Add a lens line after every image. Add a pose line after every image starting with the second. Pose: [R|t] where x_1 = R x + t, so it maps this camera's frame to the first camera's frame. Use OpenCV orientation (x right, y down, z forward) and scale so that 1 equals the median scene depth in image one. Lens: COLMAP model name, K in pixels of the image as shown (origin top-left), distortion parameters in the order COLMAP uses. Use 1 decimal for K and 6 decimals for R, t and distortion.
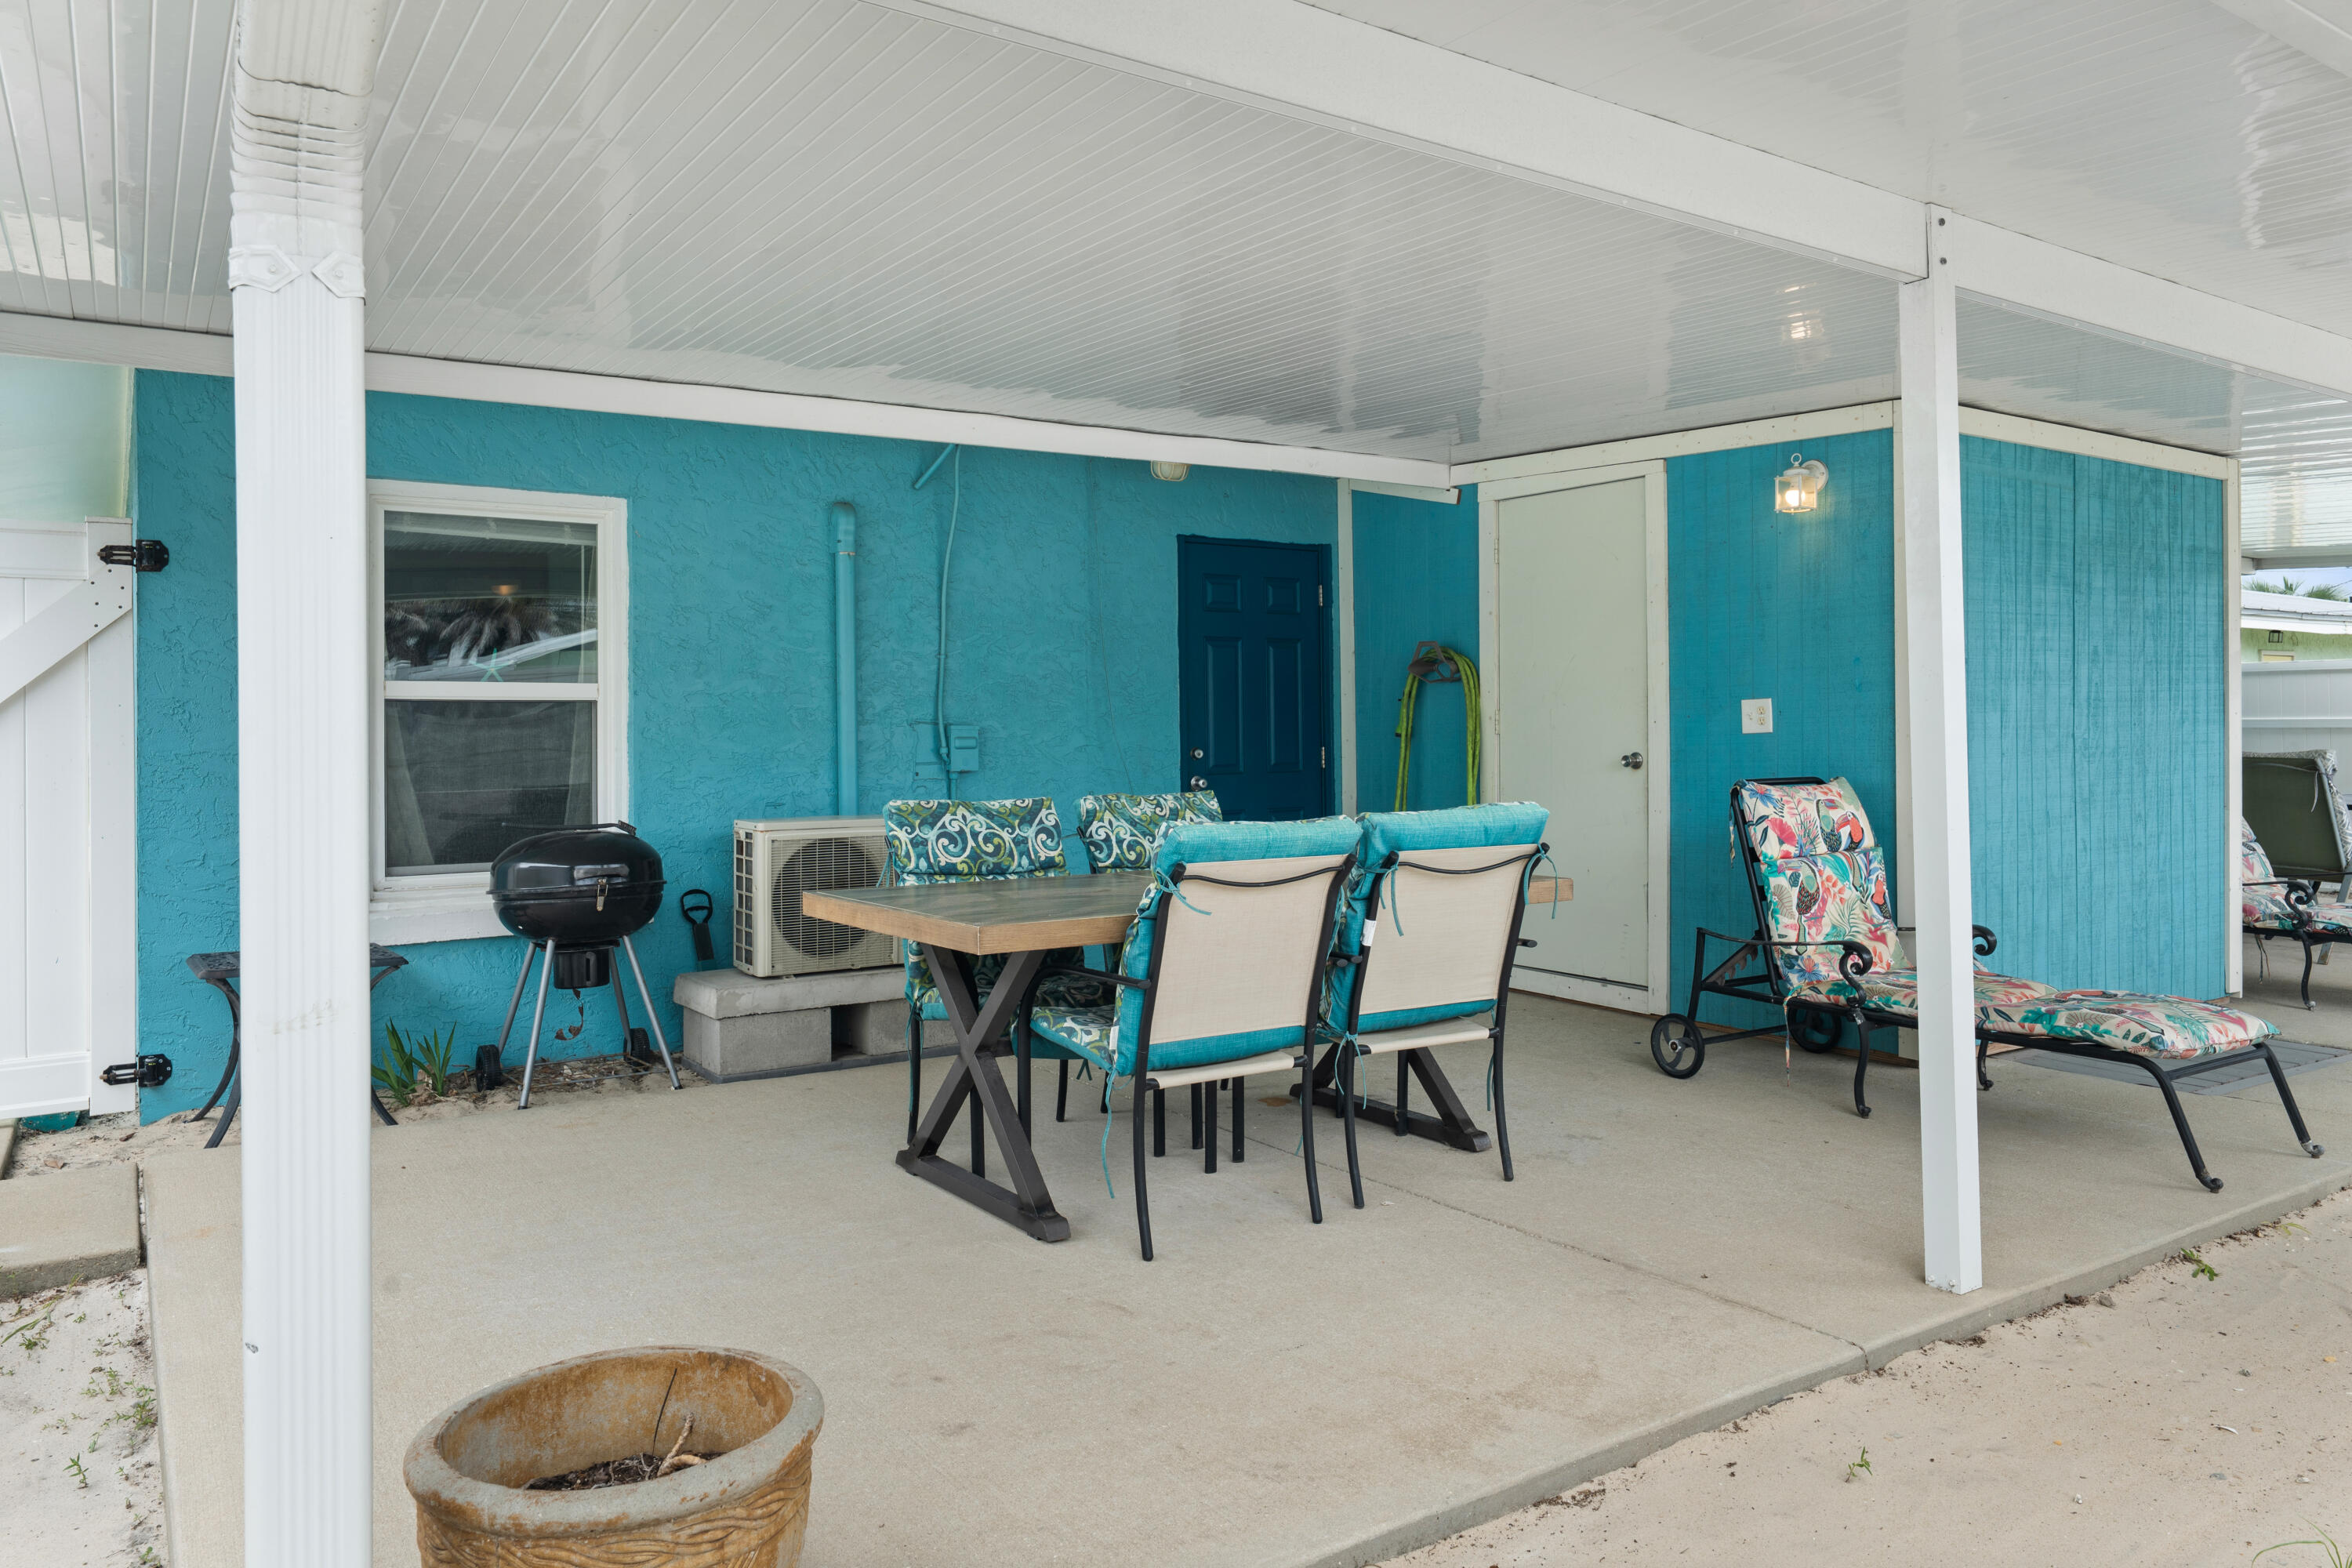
lens RADIAL K [[1576.0, 0, 1175.1], [0, 1576.0, 739.7], [0, 0, 1]] dist [-0.002335, 0.000327]
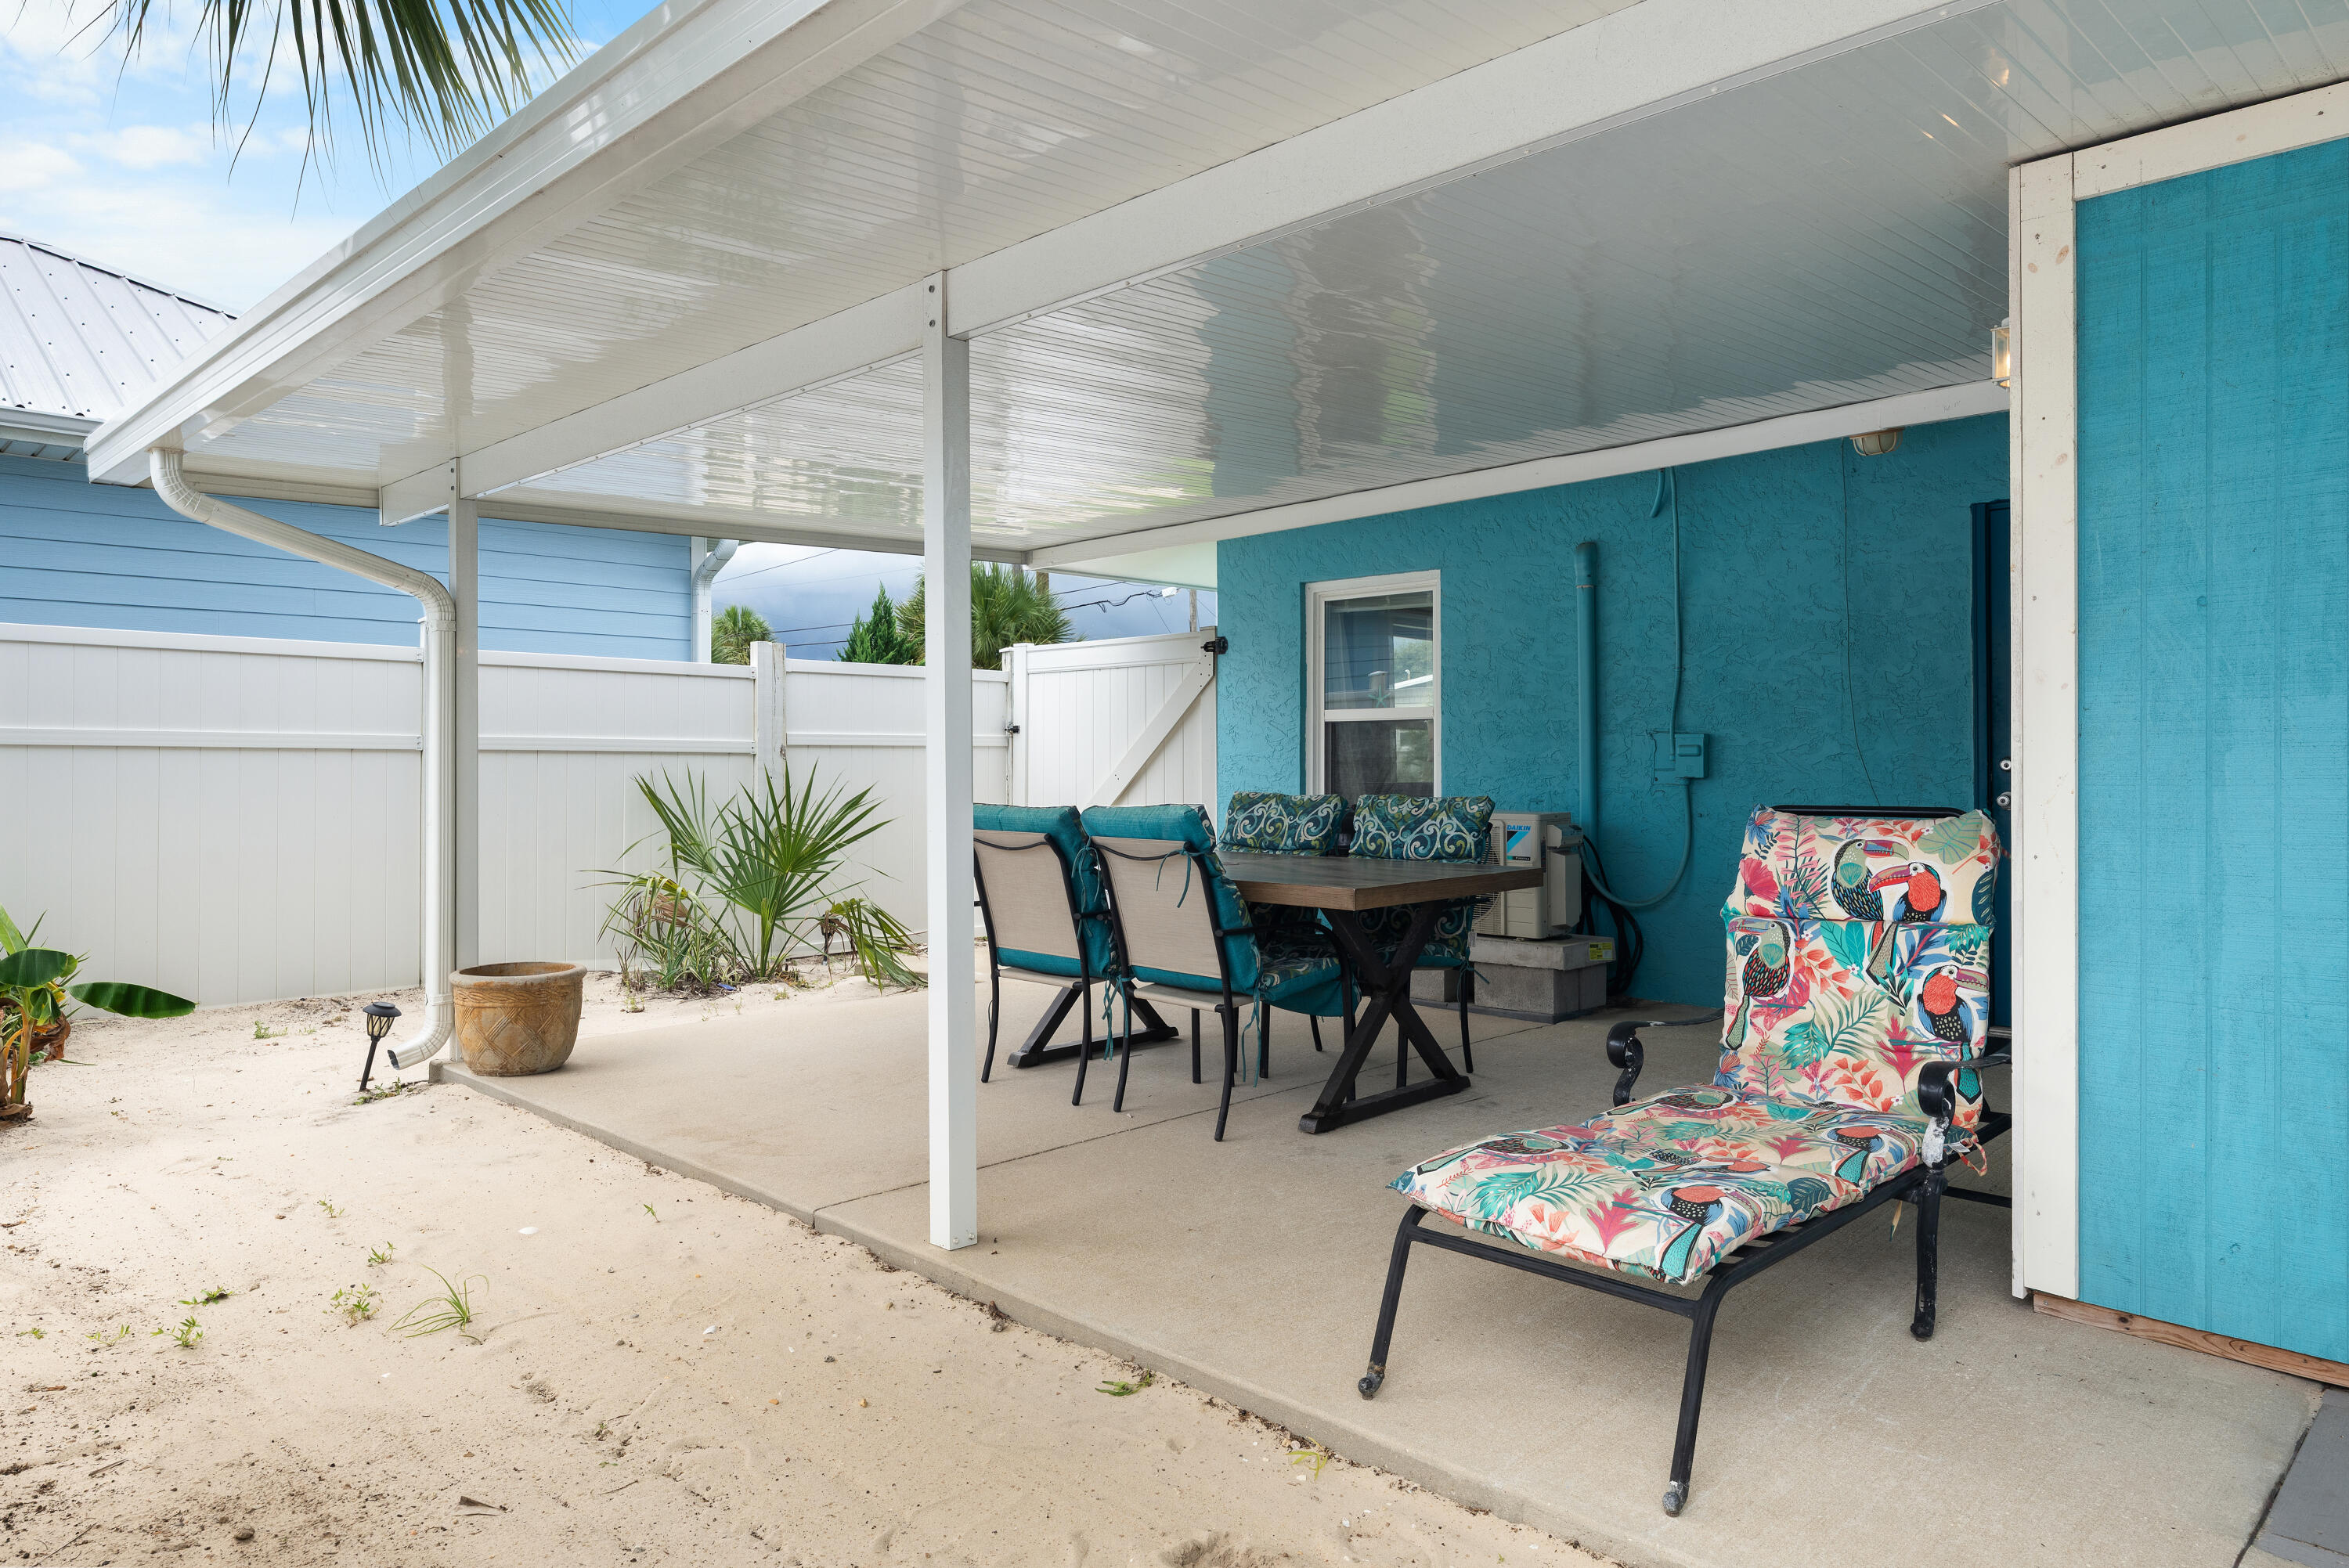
lens RADIAL K [[1479.4, 0, 1173.6], [0, 1479.4, 757.0], [0, 0, 1]] dist [0.022070, -0.000339]
pose [[0.203102, 0.007454, -0.979129, 0.977948], [0.001271, 0.999968, 0.007876, -0.002593], [0.979157, -0.002844, 0.203086, 0.593619]]
